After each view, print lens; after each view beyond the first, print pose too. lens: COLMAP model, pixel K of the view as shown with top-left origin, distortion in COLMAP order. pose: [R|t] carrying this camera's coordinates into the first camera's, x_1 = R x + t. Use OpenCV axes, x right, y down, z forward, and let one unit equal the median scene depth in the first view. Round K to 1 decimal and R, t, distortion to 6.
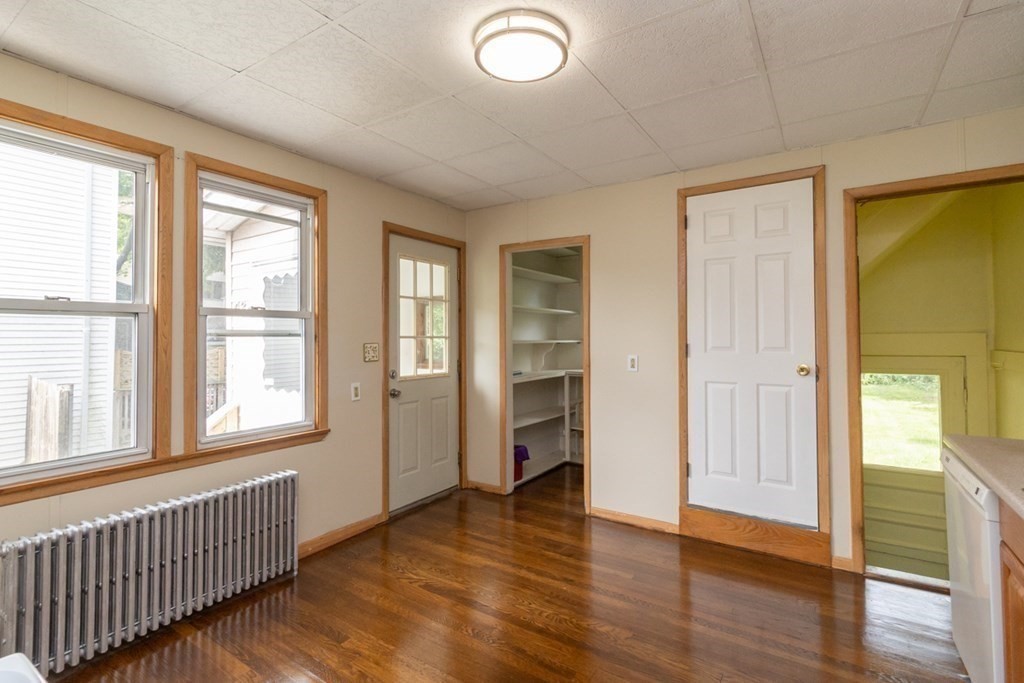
lens RADIAL K [[488.6, 0, 517.4], [0, 488.6, 324.8], [0, 0, 1]] dist [-0.000367, 0.000147]
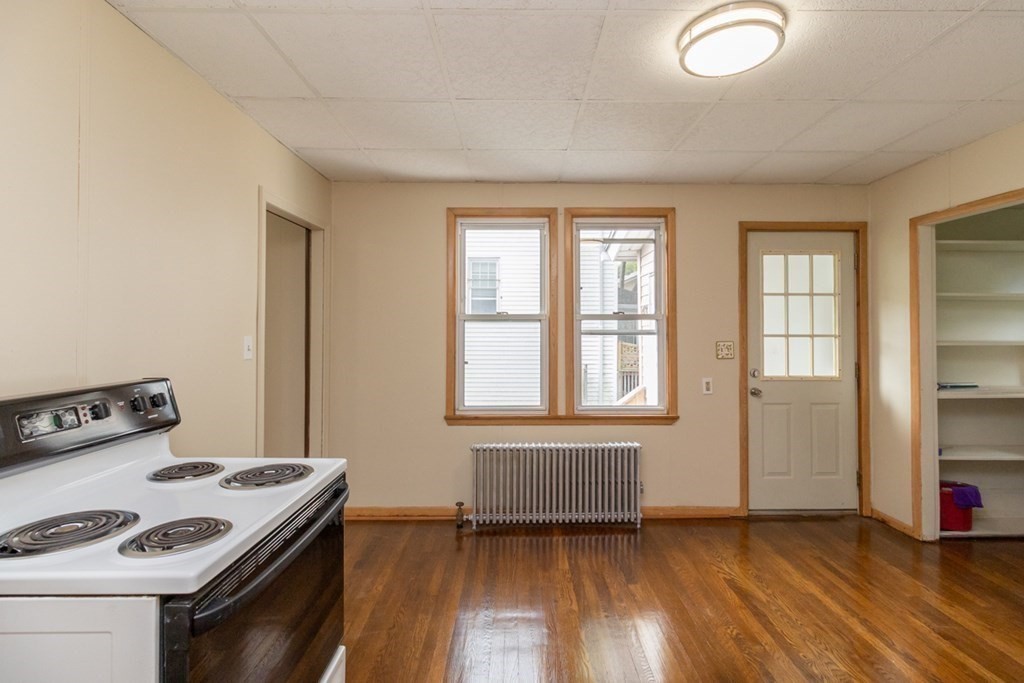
lens RADIAL K [[470.6, 0, 516.3], [0, 470.6, 325.4], [0, 0, 1]] dist [-0.000307, 0.000584]
pose [[0.550457, -0.012576, -0.834769, 0.307918], [0.019002, 0.999816, -0.002532, -0.002612], [0.834647, -0.014468, 0.550595, 0.075461]]
